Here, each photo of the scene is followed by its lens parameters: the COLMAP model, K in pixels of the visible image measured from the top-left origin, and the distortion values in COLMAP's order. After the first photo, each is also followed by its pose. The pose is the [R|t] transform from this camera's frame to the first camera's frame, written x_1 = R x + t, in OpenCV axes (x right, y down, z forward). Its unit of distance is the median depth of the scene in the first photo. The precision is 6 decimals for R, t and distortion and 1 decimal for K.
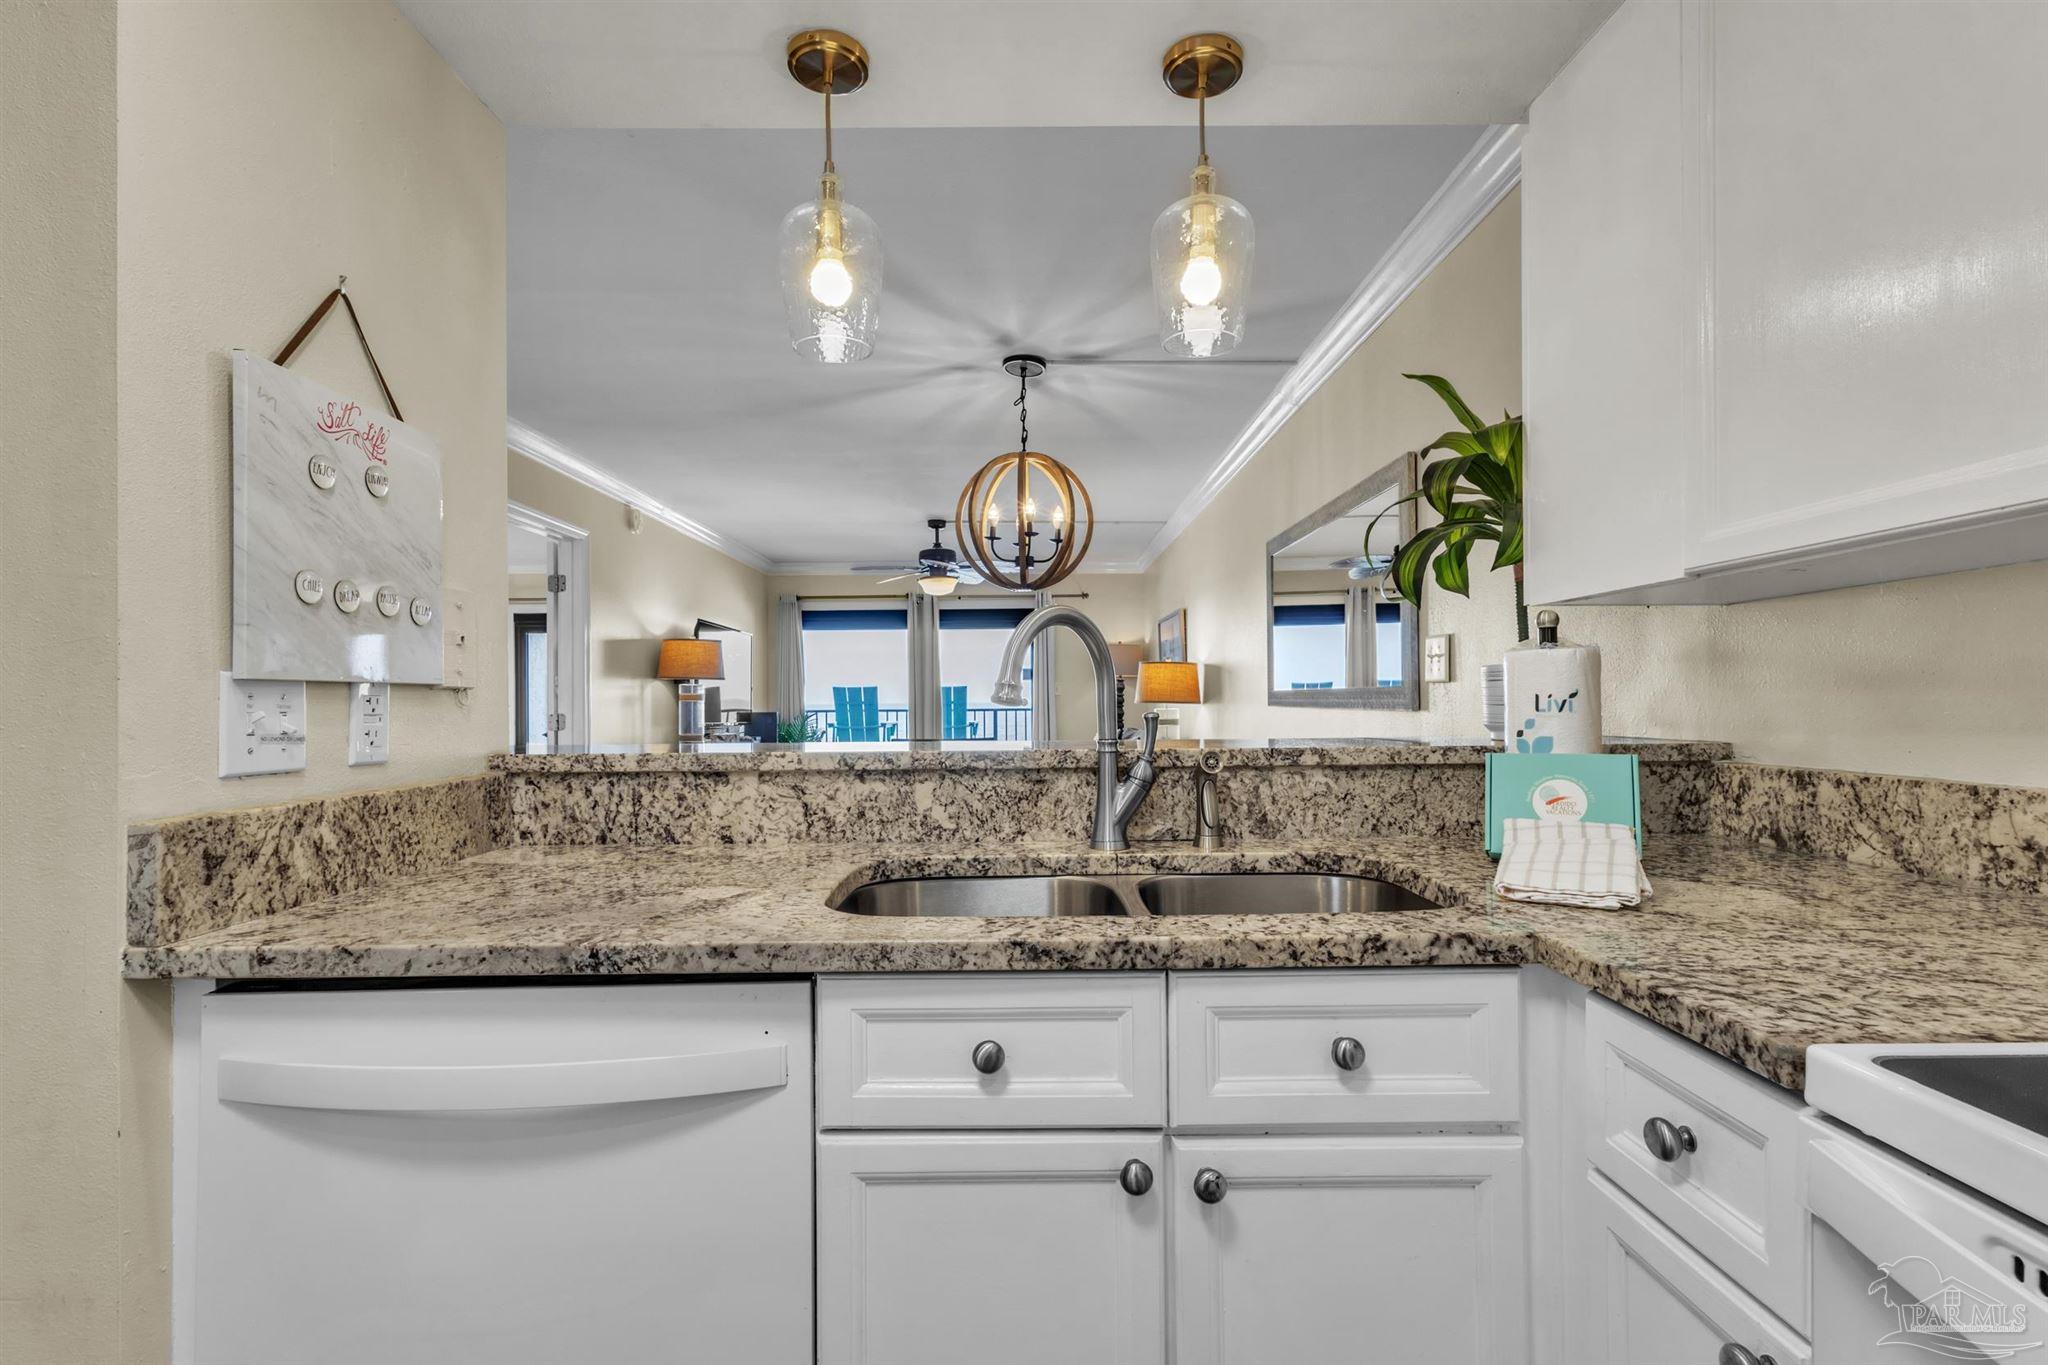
lens RADIAL K [[957.1, 0, 1023.8], [0, 957.1, 688.0], [0, 0, 1]] dist [0.000780, 0.001117]
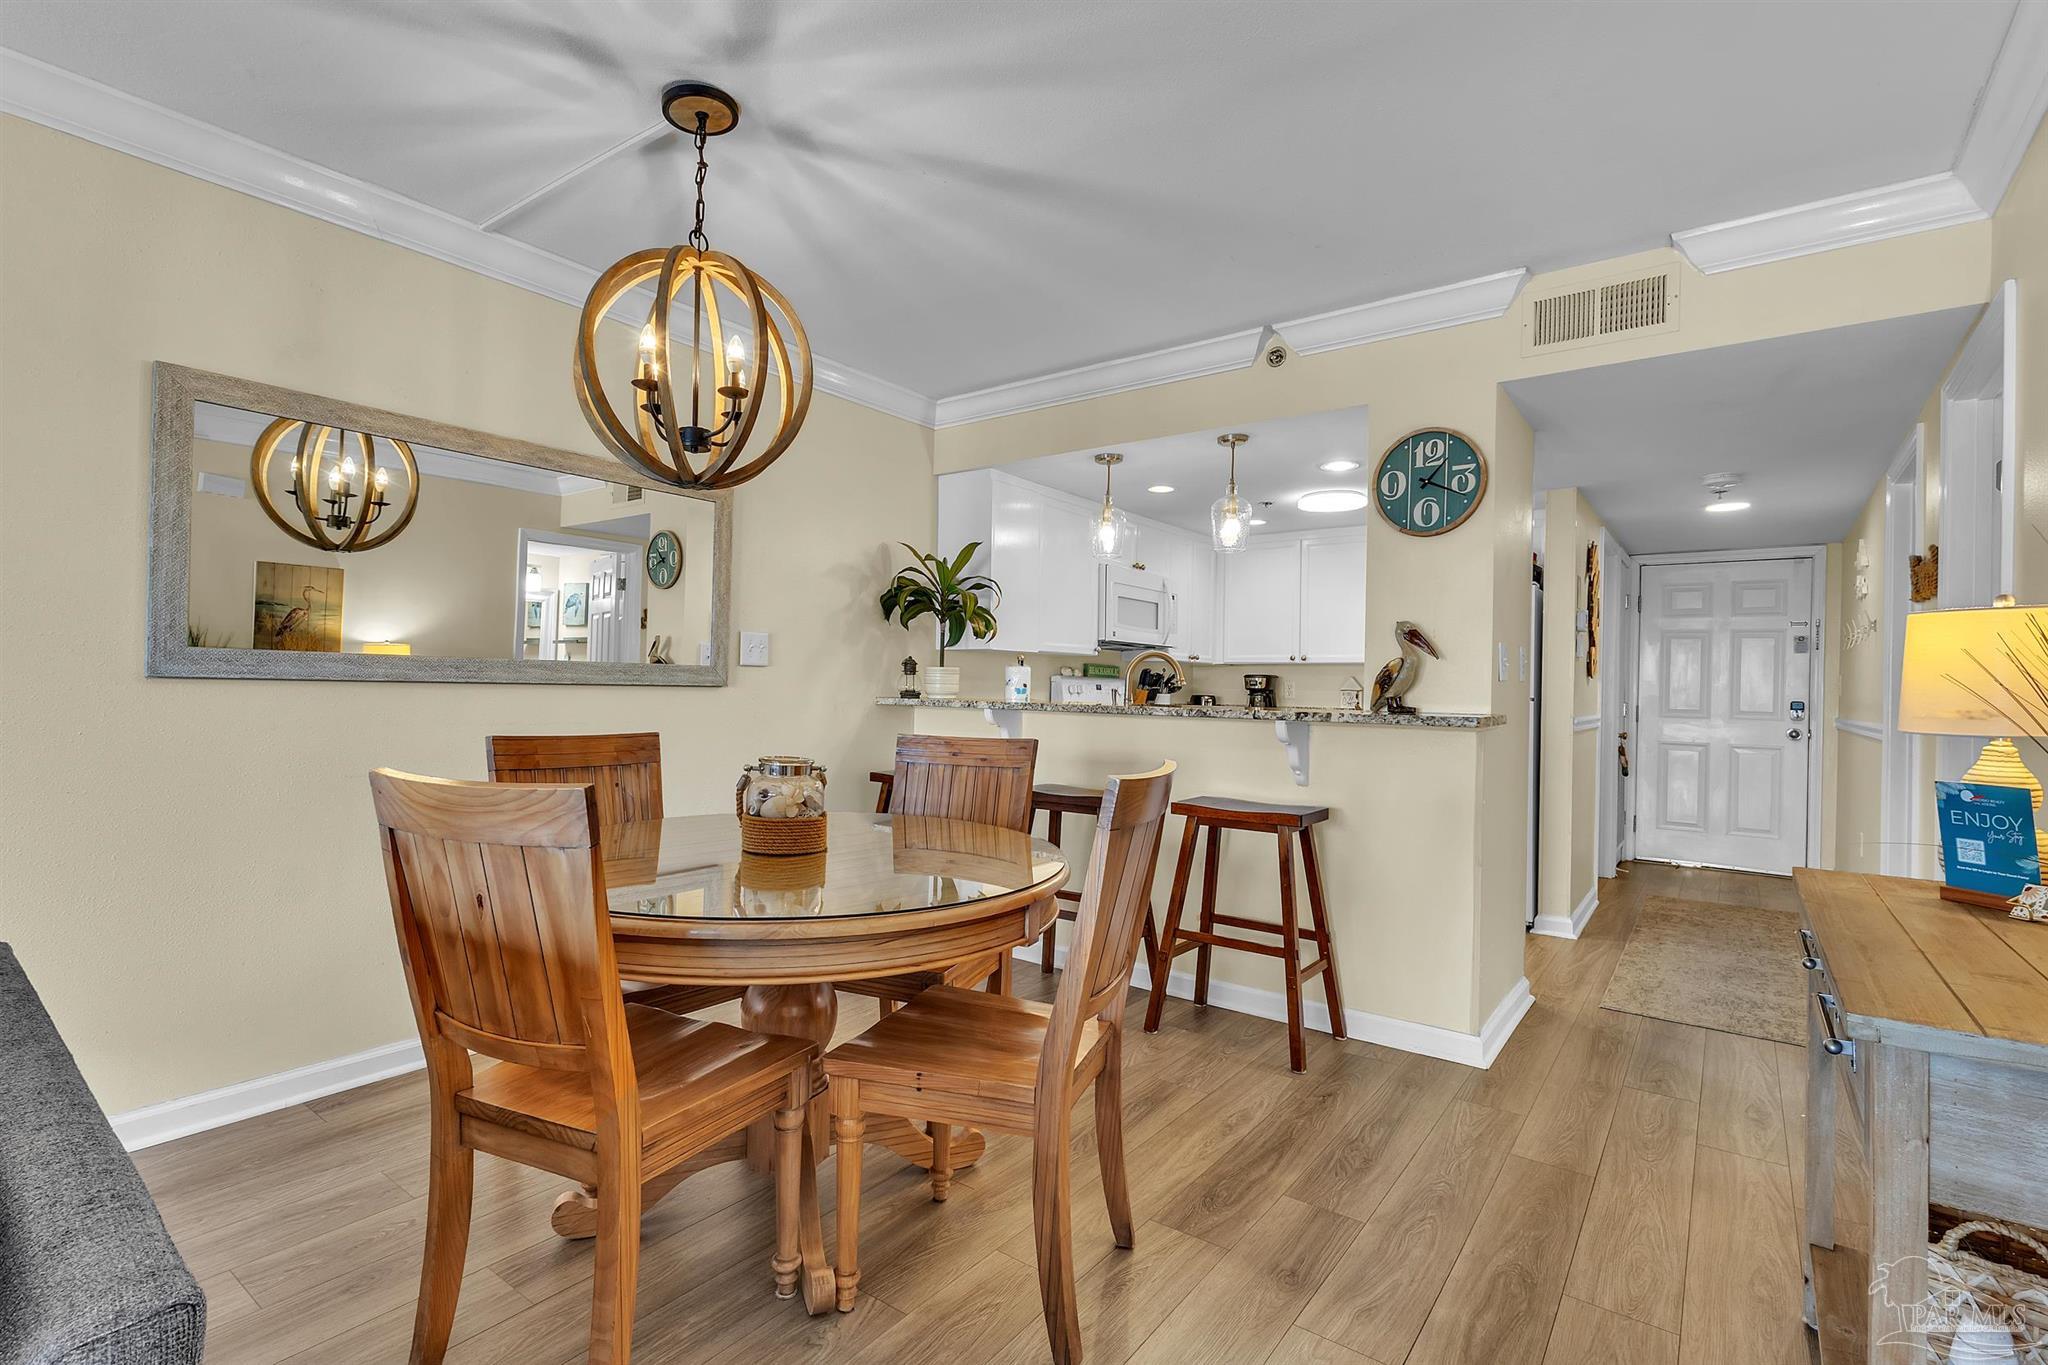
lens RADIAL K [[953.1, 0, 1021.0], [0, 953.1, 683.6], [0, 0, 1]] dist [0.008892, -0.000509]
pose [[-0.796870, -0.004706, 0.604133, -1.226954], [-0.020164, 0.999620, -0.018811, 0.065924], [-0.603814, -0.027172, -0.796662, 3.173564]]
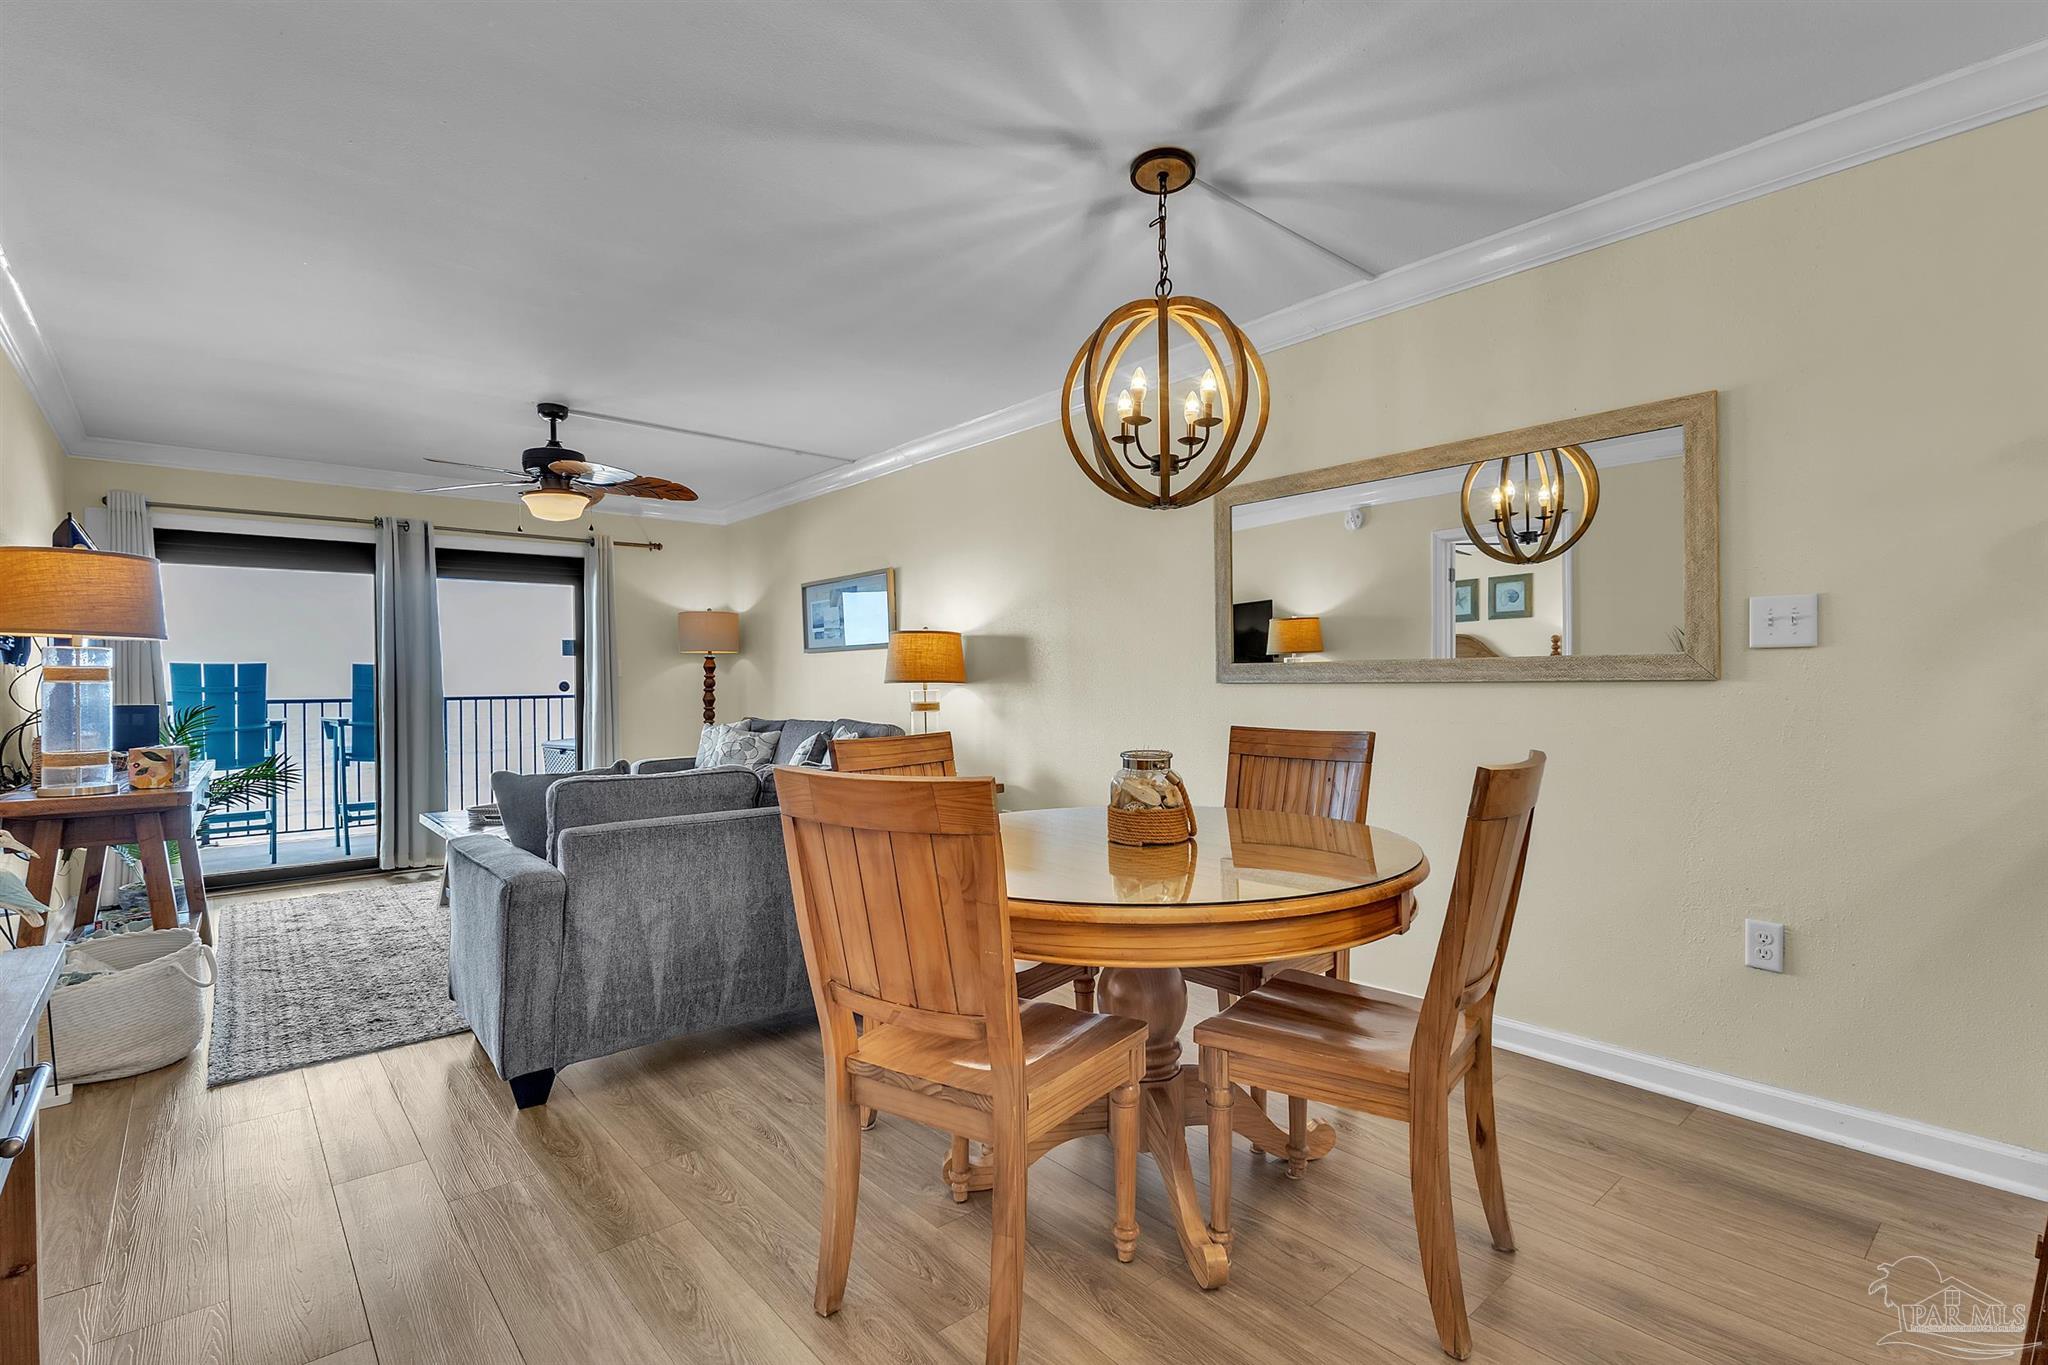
lens RADIAL K [[953.1, 0, 1021.0], [0, 953.1, 683.6], [0, 0, 1]] dist [0.008892, -0.000509]
pose [[0.762111, -0.001991, 0.647443, -1.199260], [-0.002848, 0.999975, 0.006427, 0.042212], [-0.647440, -0.006742, 0.762087, 1.304155]]
